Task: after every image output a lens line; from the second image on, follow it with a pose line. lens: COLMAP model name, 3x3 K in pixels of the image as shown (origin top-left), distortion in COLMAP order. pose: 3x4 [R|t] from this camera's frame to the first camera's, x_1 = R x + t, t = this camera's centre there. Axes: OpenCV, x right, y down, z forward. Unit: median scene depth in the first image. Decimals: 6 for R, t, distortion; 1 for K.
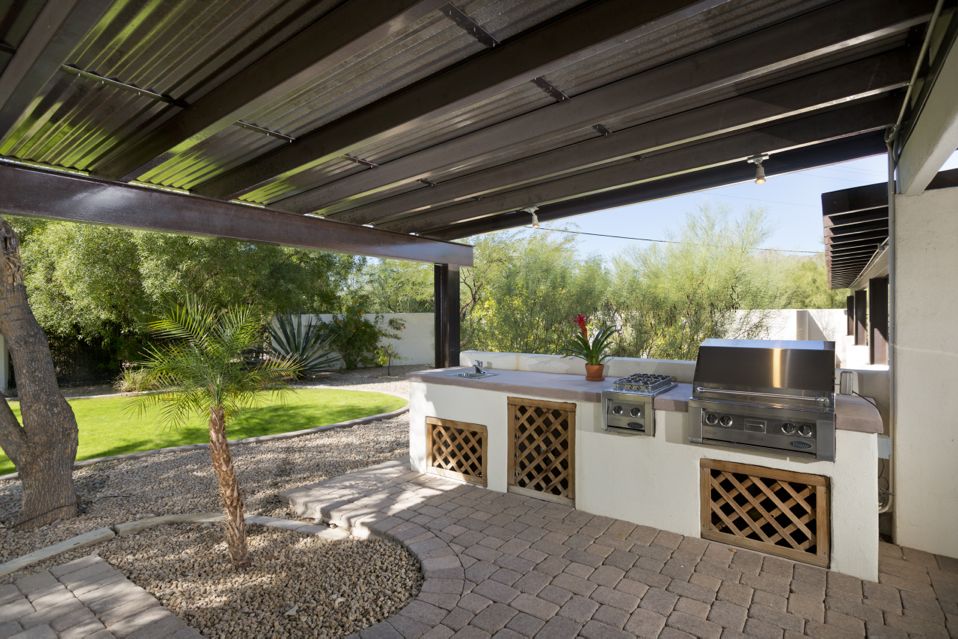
lens RADIAL K [[488.5, 0, 476.3], [0, 488.5, 316.4], [0, 0, 1]] dist [0.005628, 0.000324]
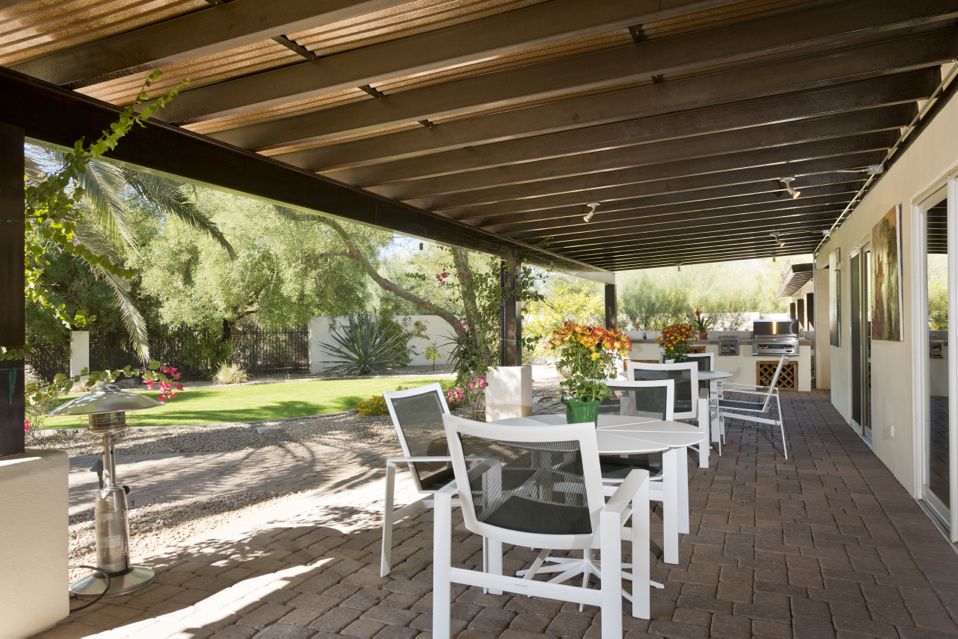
lens RADIAL K [[724.3, 0, 480.3], [0, 724.3, 319.3], [0, 0, 1]] dist [-0.011271, -0.001585]
pose [[0.965416, 0.000893, 0.260713, -2.087647], [0.002700, 0.999906, -0.013421, 0.106328], [-0.260700, 0.013661, 0.965323, -2.504360]]
